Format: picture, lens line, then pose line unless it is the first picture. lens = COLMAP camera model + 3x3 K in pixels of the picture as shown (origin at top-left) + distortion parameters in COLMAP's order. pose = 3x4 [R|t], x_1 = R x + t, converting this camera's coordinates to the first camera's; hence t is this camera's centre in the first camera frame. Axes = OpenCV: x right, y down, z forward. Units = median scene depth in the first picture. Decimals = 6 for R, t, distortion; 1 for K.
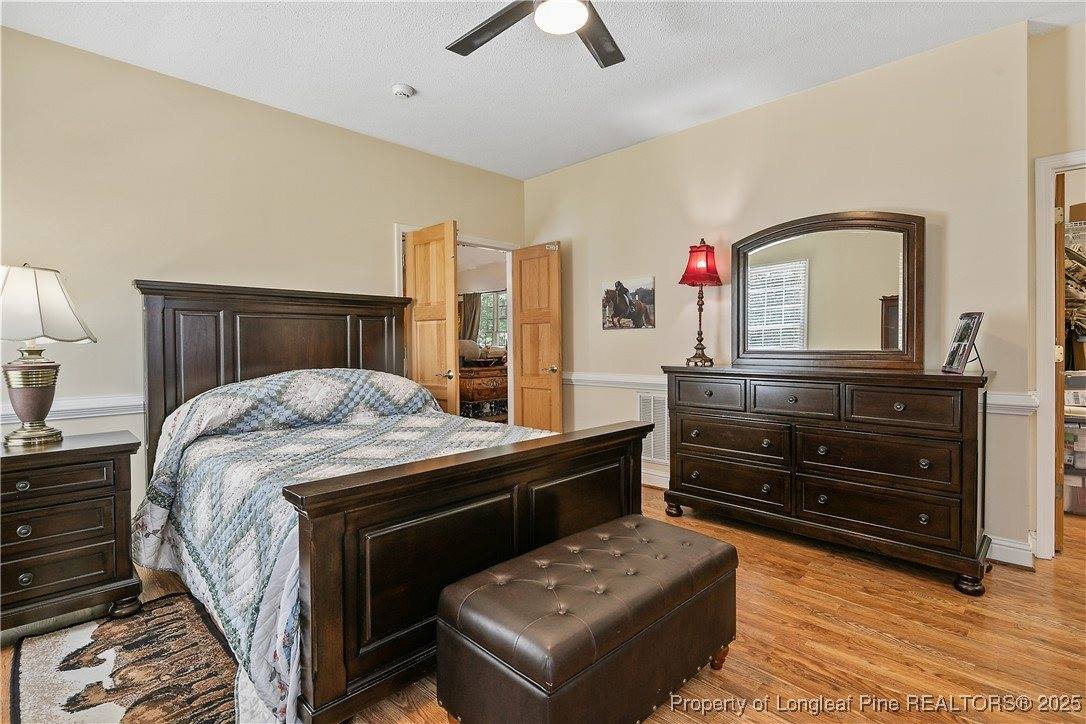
lens RADIAL K [[505.7, 0, 542.7], [0, 505.7, 355.8], [0, 0, 1]] dist [0.003551, 0.000212]
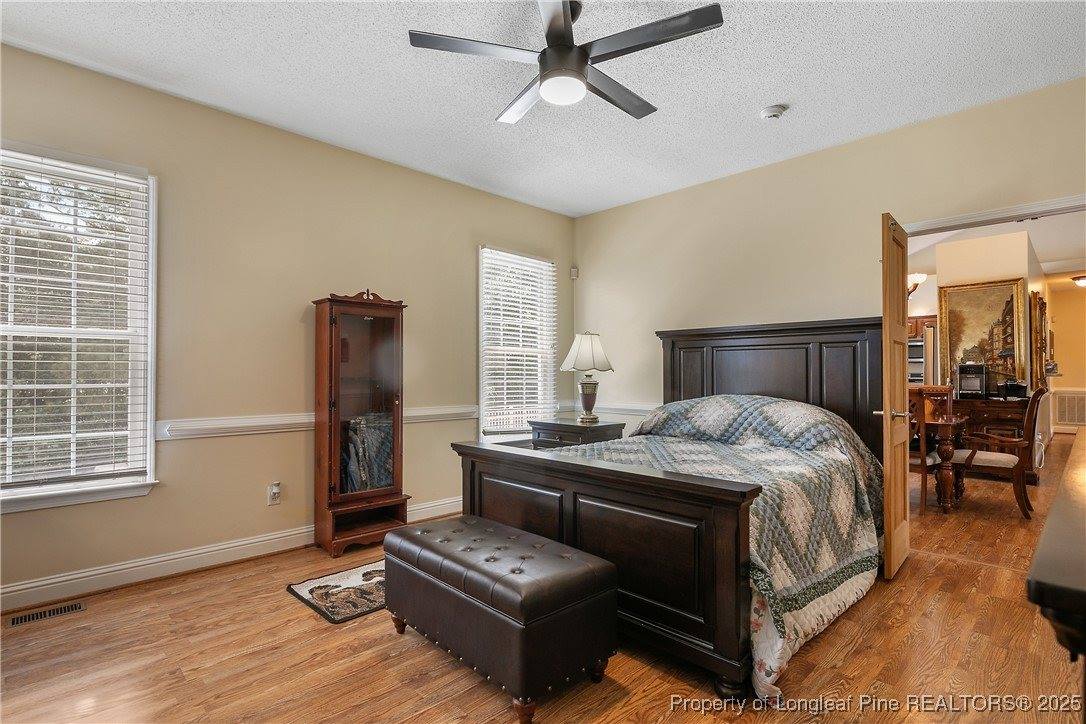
lens RADIAL K [[524.5, 0, 542.7], [0, 524.5, 362.7], [0, 0, 1]] dist [0.003288, -0.004447]
pose [[-0.016001, -0.015690, -0.999749, 0.773136], [-0.026472, 0.999533, -0.015263, -0.017113], [0.999521, 0.026221, -0.016409, 0.610863]]
